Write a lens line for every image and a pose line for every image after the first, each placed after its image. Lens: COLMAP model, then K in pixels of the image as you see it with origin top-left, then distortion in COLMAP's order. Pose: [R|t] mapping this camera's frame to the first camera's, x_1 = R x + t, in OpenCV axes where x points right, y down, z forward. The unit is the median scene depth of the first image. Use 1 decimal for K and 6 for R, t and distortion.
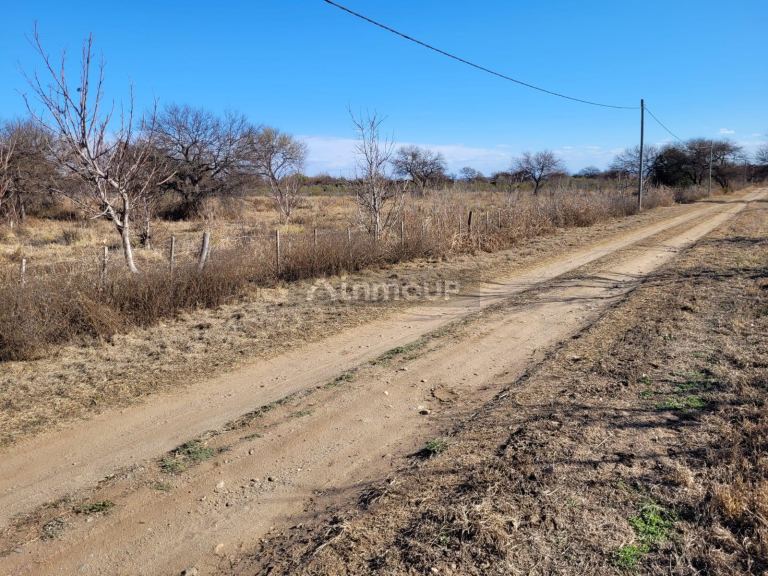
lens RADIAL K [[580.7, 0, 382.1], [0, 580.7, 286.3], [0, 0, 1]] dist [0.043547, -0.031542]
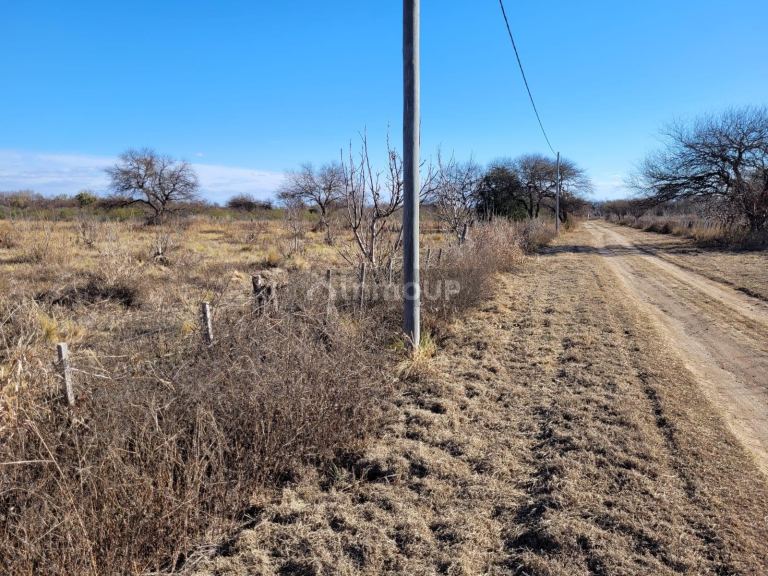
lens RADIAL K [[580.7, 0, 388.2], [0, 580.7, 287.0], [0, 0, 1]] dist [0.043547, -0.031542]
pose [[0.962138, -0.011893, 0.272304, 0.157419], [0.024153, 0.998838, -0.041716, -0.058563], [-0.271491, 0.046713, 0.961307, 0.342355]]
